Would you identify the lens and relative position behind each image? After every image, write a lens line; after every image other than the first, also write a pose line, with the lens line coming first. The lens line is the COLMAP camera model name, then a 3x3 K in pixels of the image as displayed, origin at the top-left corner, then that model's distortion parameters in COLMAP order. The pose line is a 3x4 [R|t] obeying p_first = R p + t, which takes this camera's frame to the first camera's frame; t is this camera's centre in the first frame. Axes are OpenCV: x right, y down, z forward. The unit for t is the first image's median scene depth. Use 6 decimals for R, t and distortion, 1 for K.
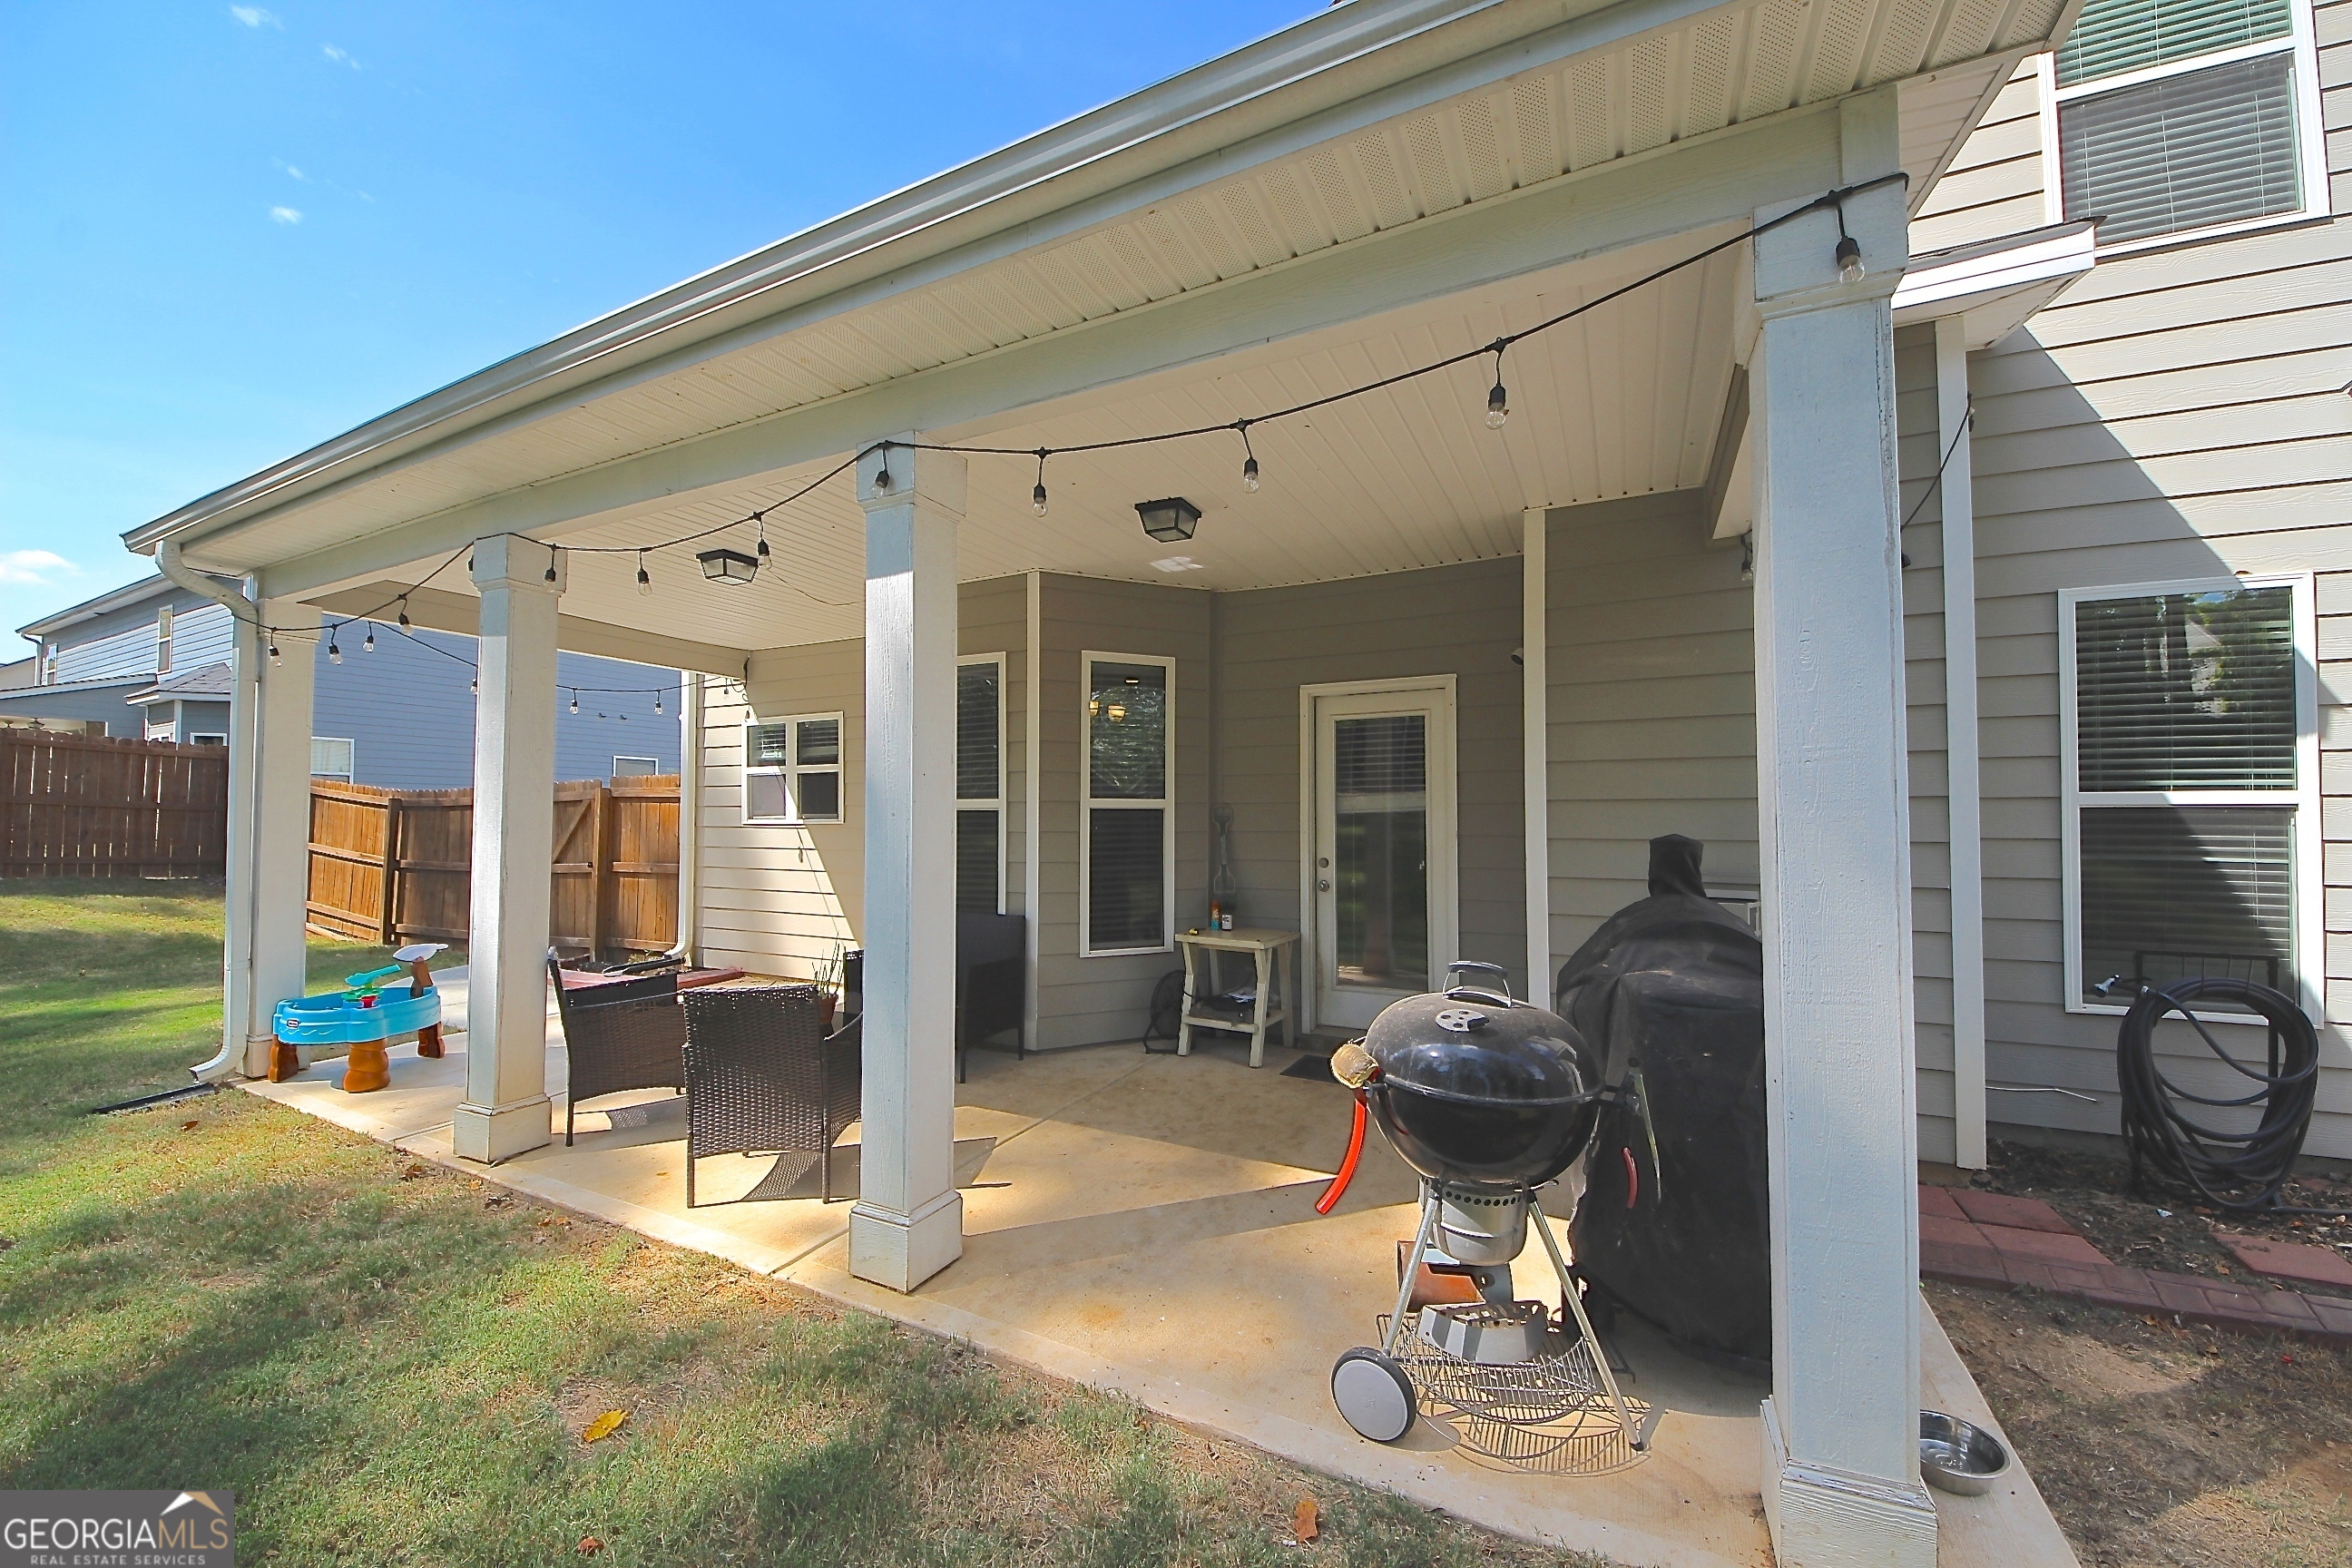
lens RADIAL K [[862.7, 0, 1181.9], [0, 862.7, 800.3], [0, 0, 1]] dist [-0.001840, -0.000113]
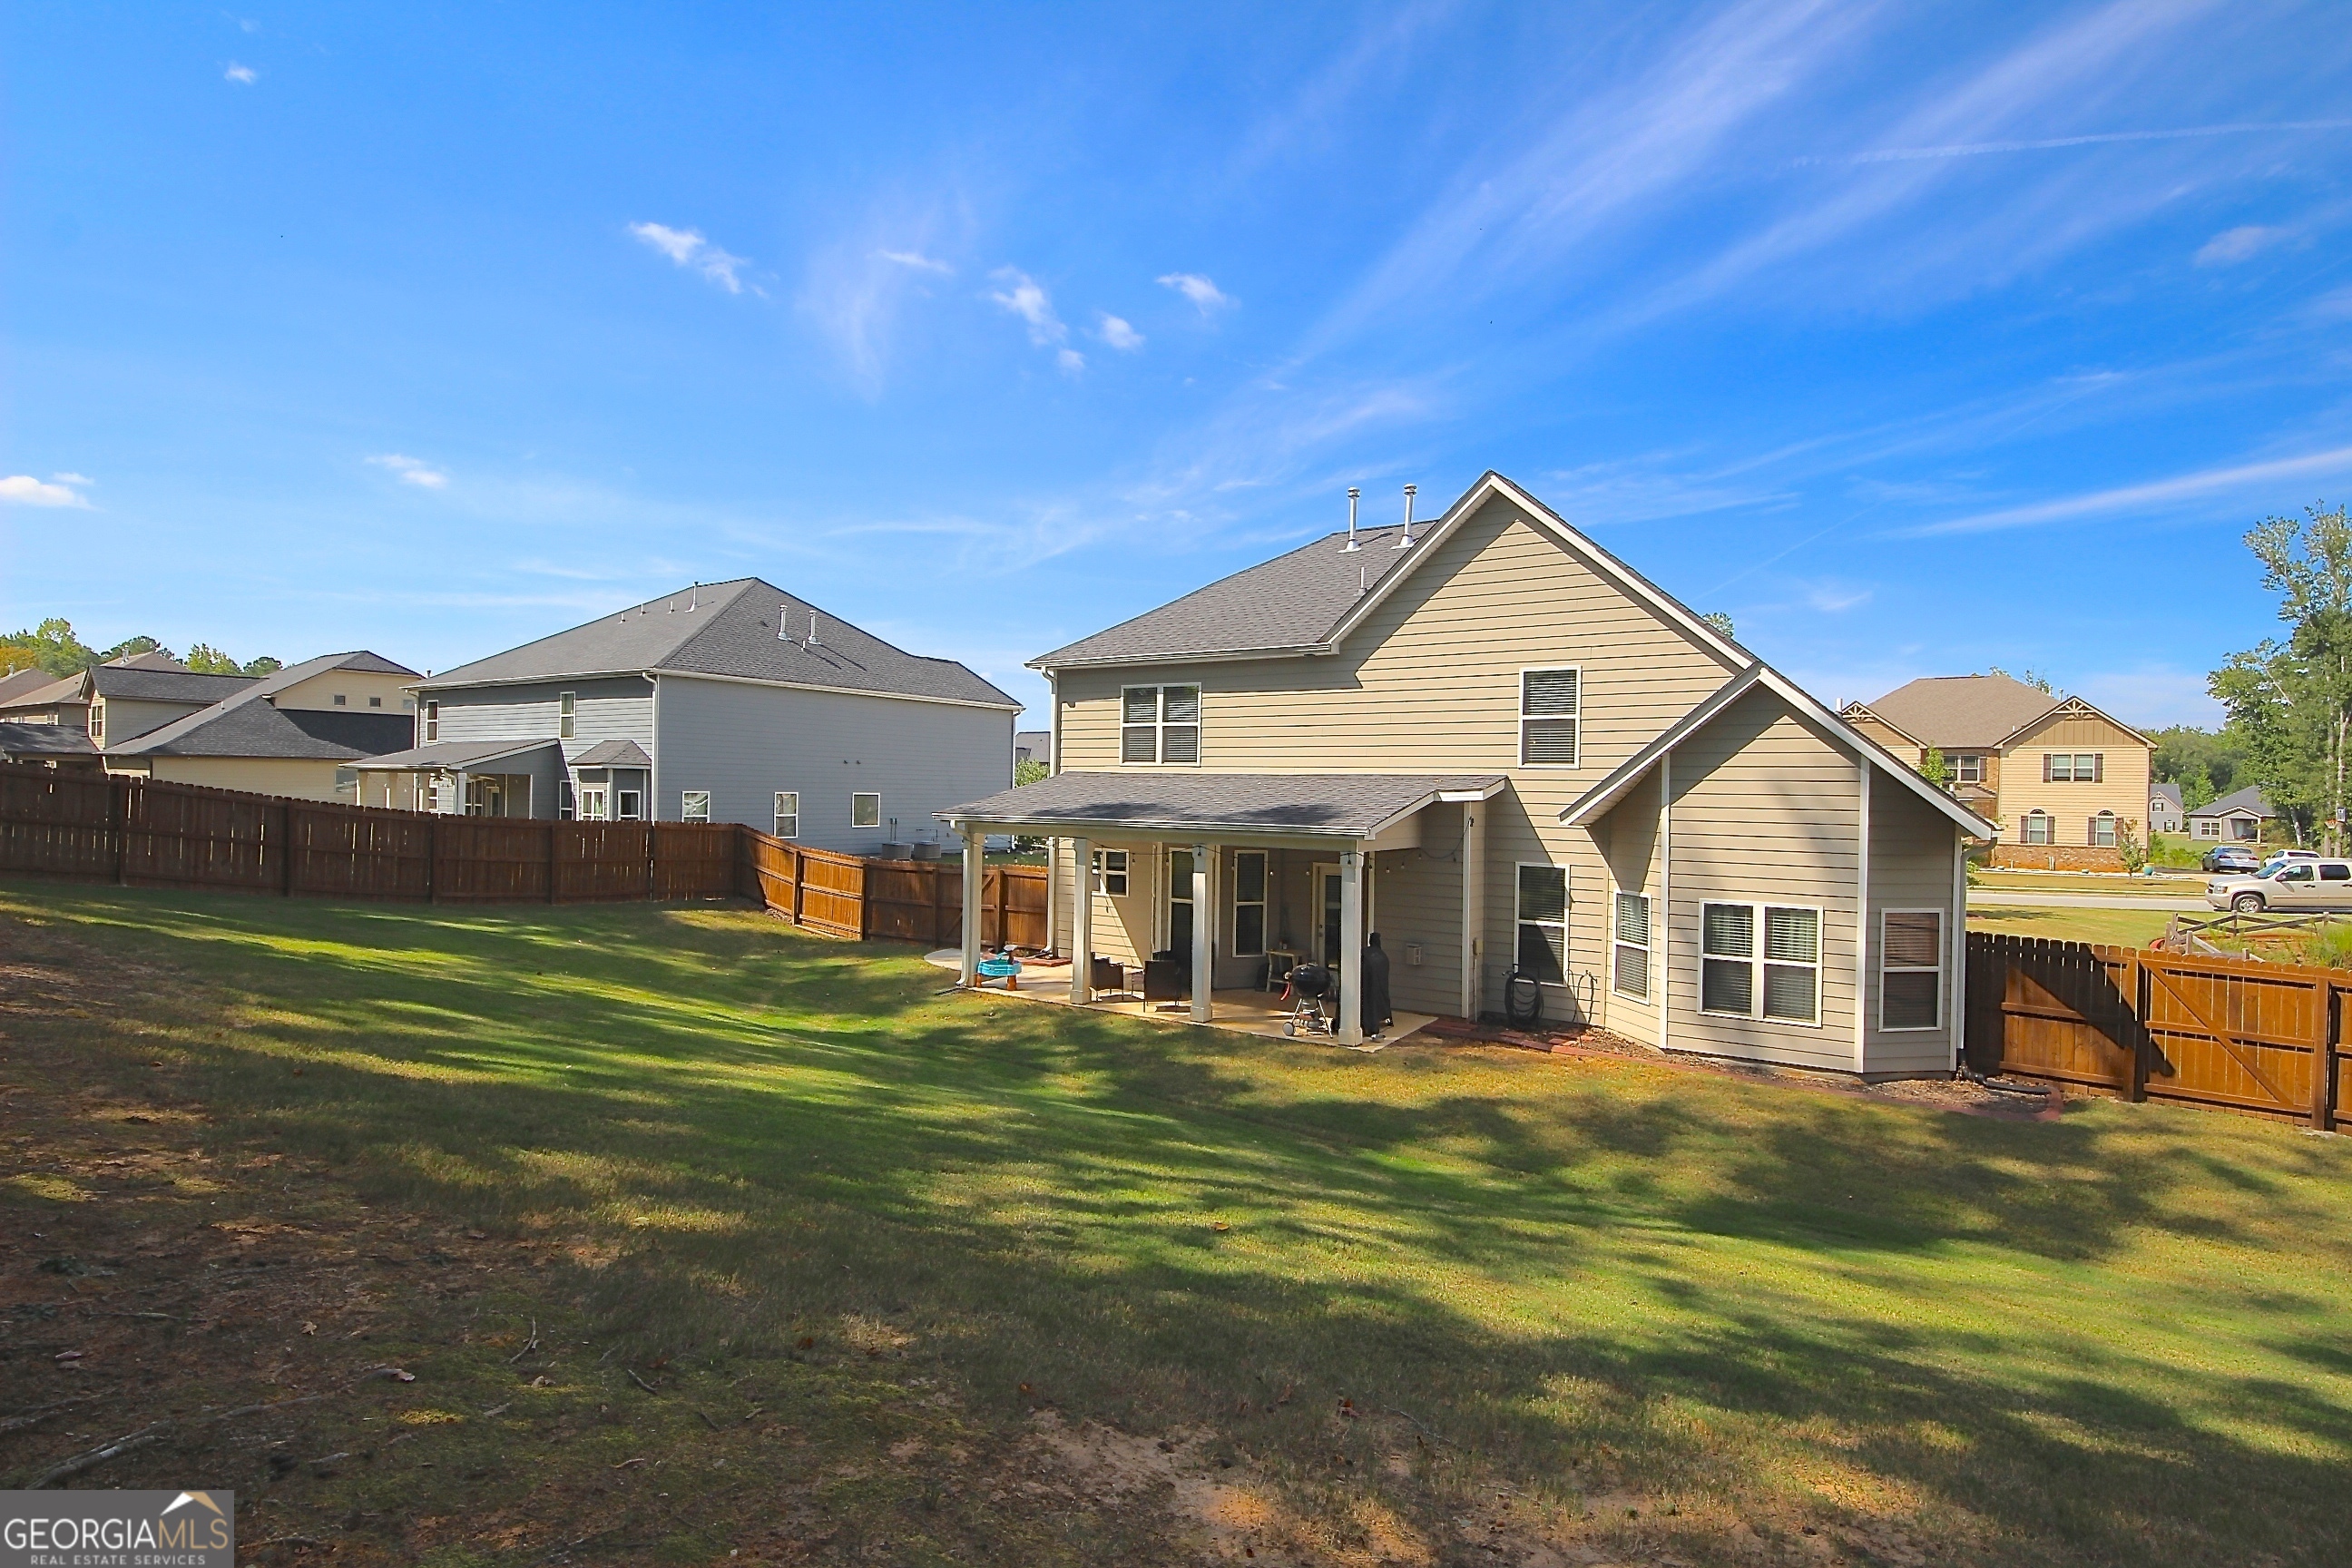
lens RADIAL K [[1163.8, 0, 1169.4], [0, 1163.8, 792.5], [0, 0, 1]] dist [0.022340, -0.001157]
pose [[0.990697, 0.015960, -0.135147, 0.182677], [-0.012409, 0.999556, 0.027074, -0.455201], [0.135519, -0.025145, 0.990456, -2.782704]]
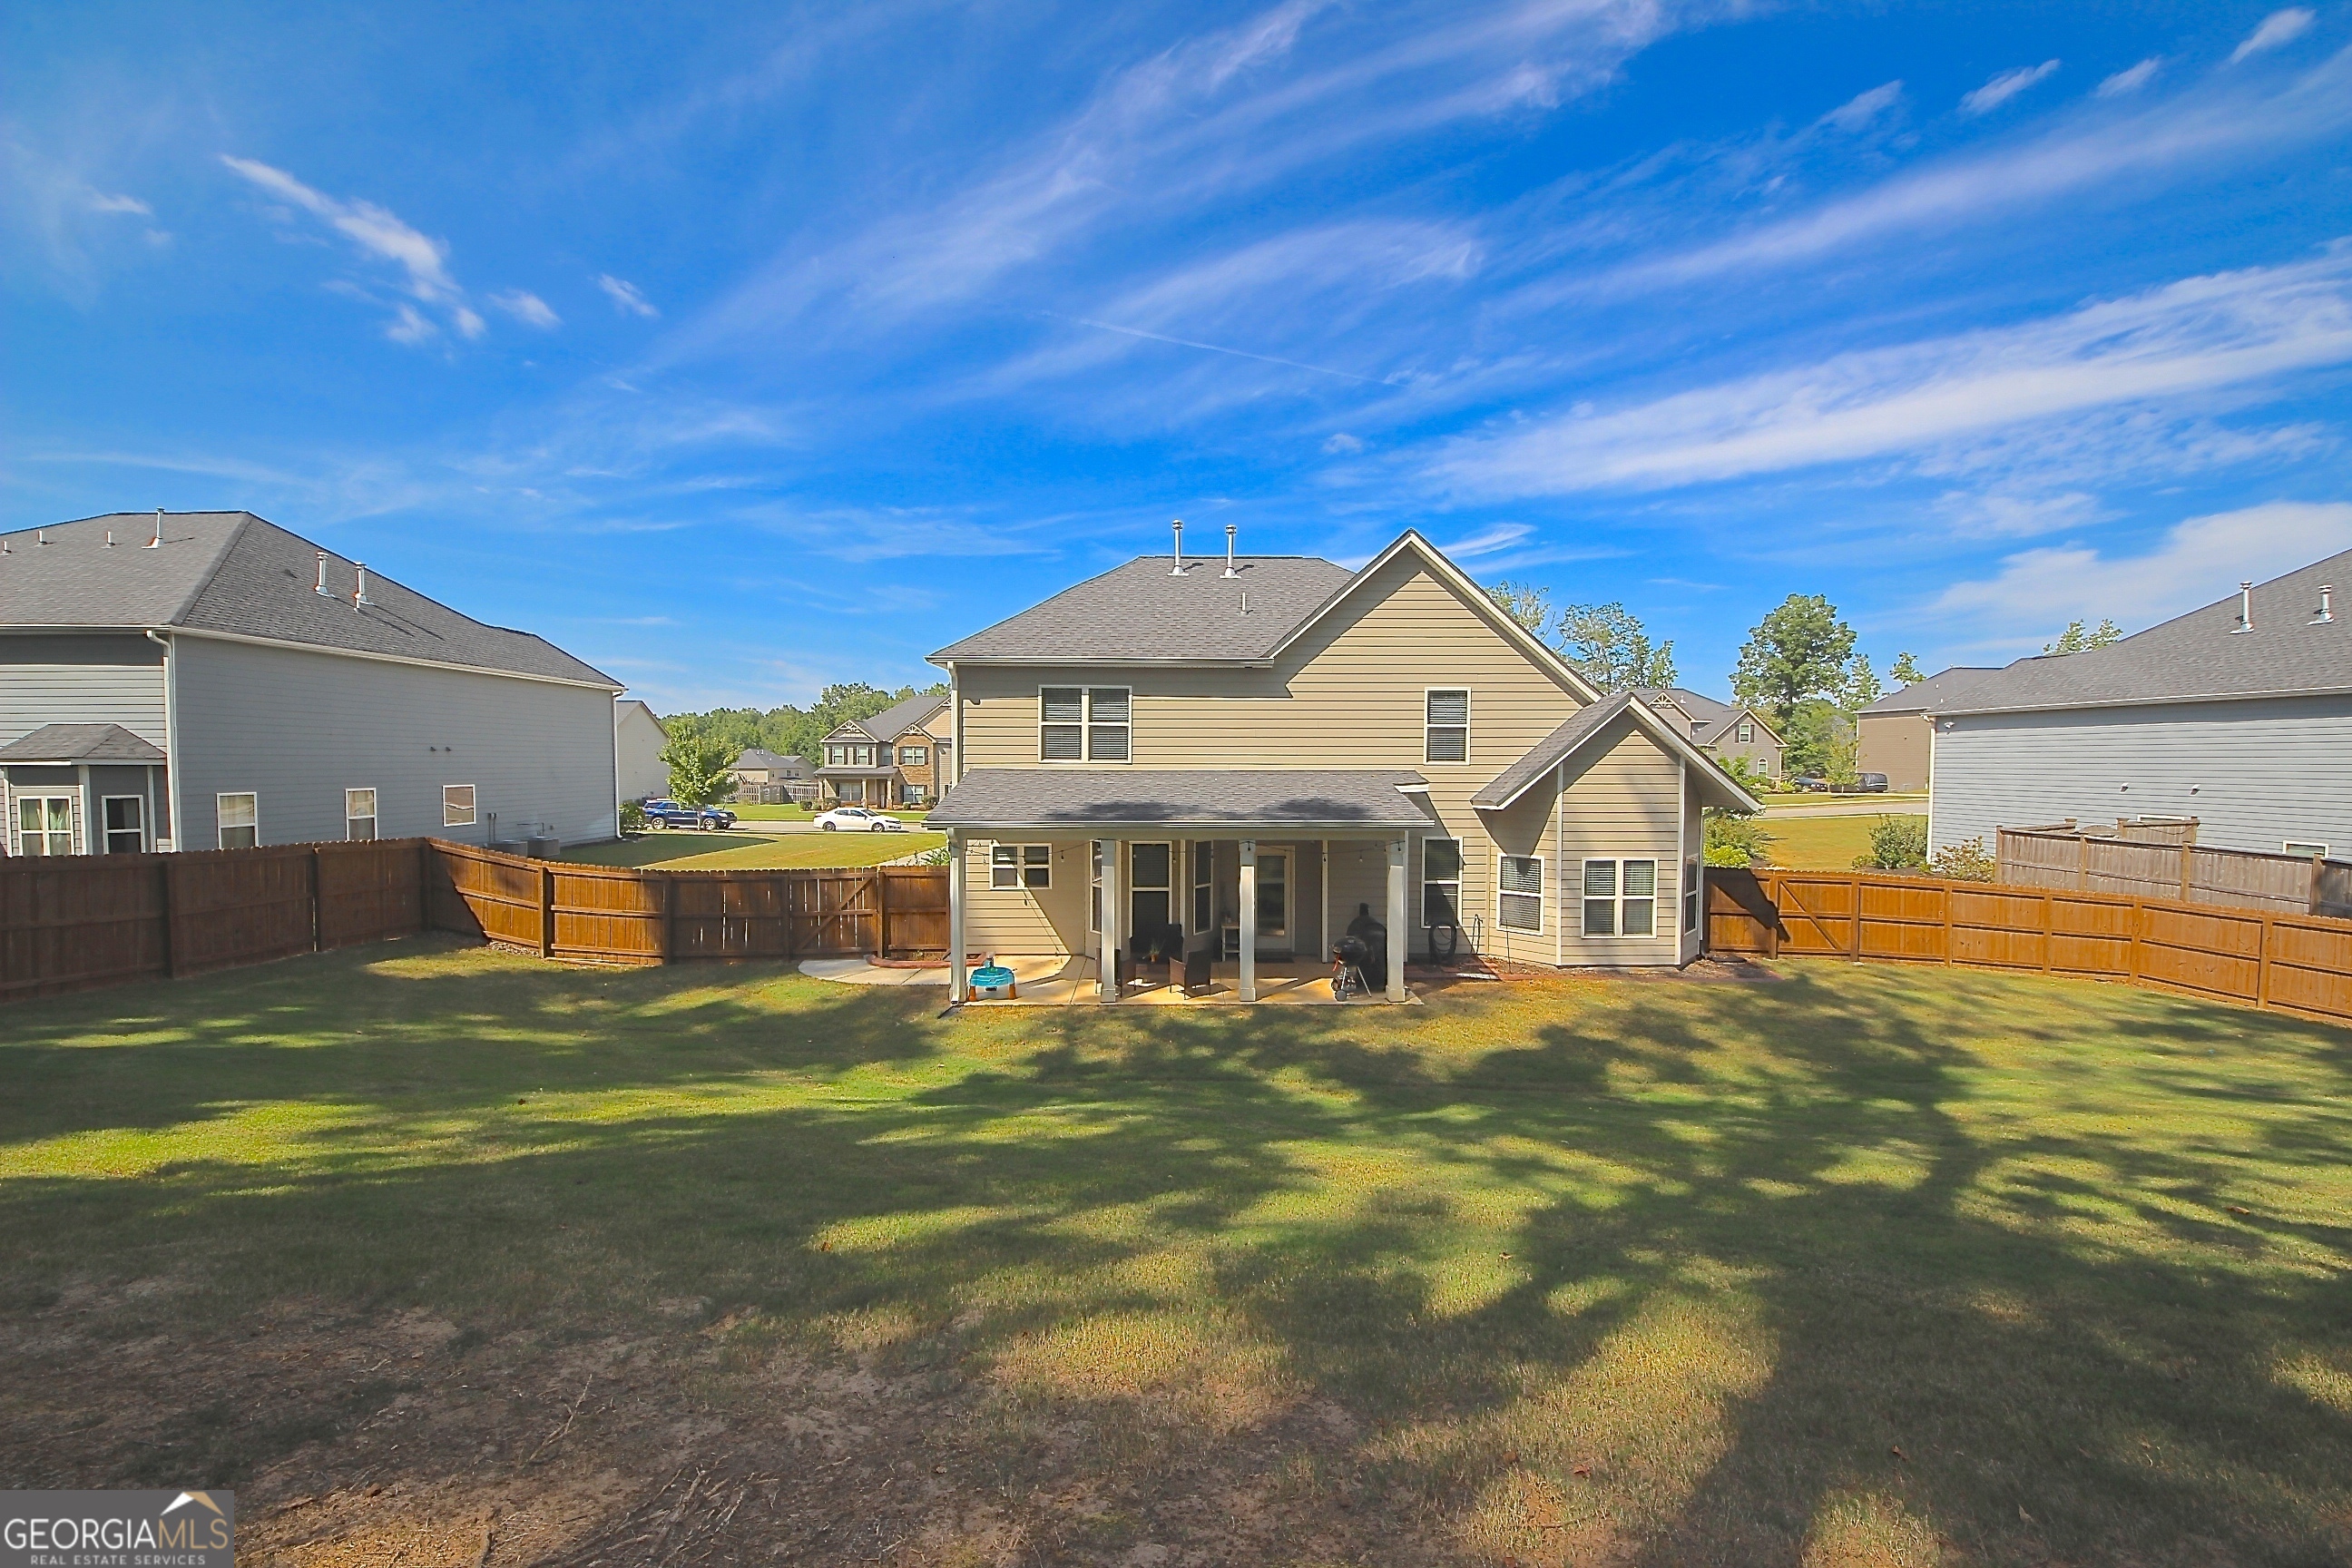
lens RADIAL K [[912.6, 0, 1176.5], [0, 912.6, 792.8], [0, 0, 1]] dist [0.010751, -0.002114]
pose [[0.883682, -0.014711, 0.467857, -1.701939], [-0.012919, 0.998359, 0.055792, -0.520938], [-0.467910, -0.055347, 0.882041, -1.880338]]
